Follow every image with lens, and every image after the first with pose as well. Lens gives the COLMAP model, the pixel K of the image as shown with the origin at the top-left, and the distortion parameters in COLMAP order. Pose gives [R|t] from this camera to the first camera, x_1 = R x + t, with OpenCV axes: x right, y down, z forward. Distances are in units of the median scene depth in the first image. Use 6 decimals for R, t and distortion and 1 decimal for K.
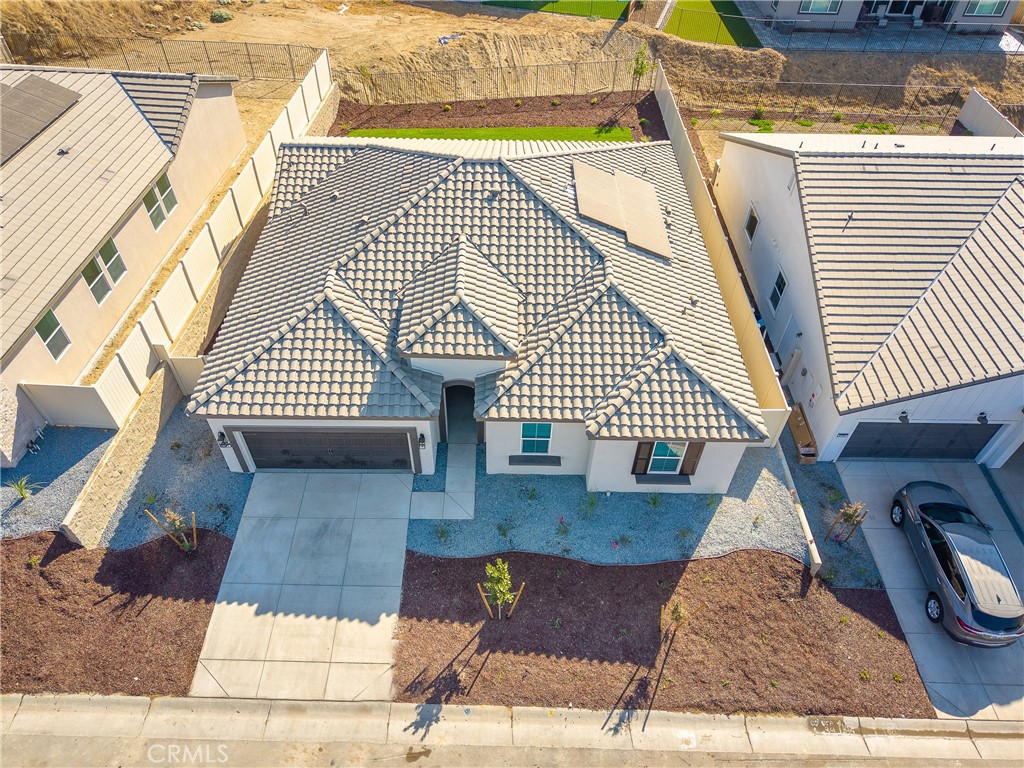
lens RADIAL K [[682.2, 0, 512.0], [0, 682.2, 384.0], [0, 0, 1]] dist [0.006836, -0.006072]
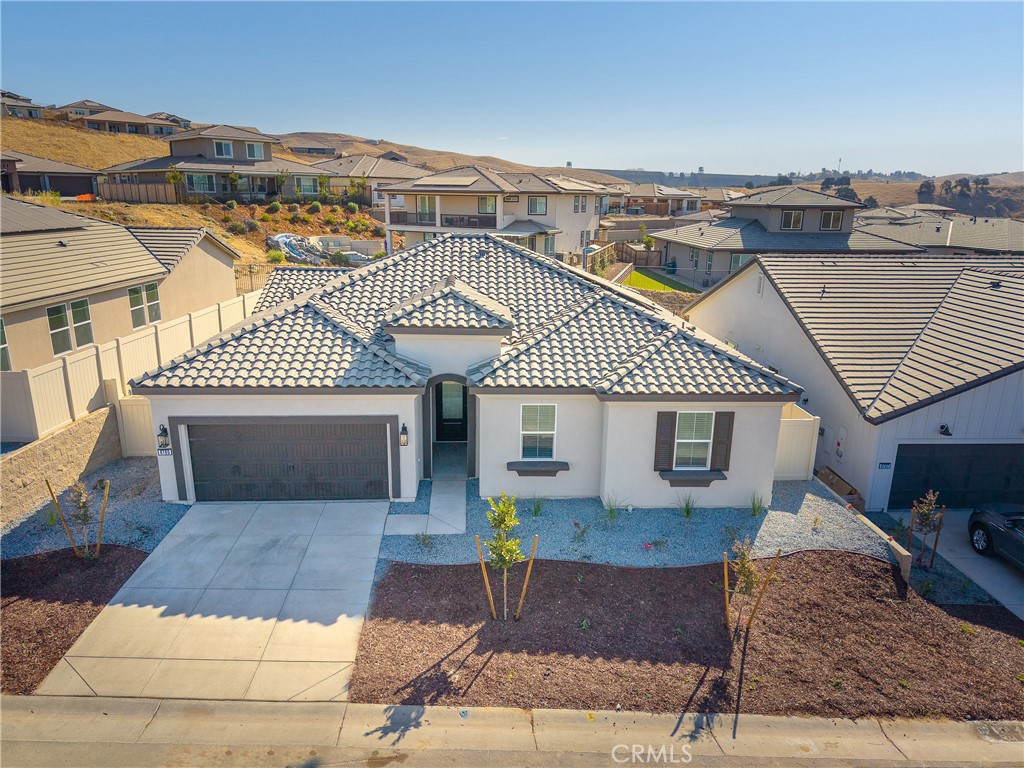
lens RADIAL K [[682.2, 0, 512.0], [0, 682.2, 384.0], [0, 0, 1]] dist [0.006836, -0.006072]
pose [[0.998576, -0.021360, 0.048876, -0.041647], [0.043347, 0.858951, -0.510221, 0.507224], [-0.031084, 0.511613, 0.858654, 0.256706]]
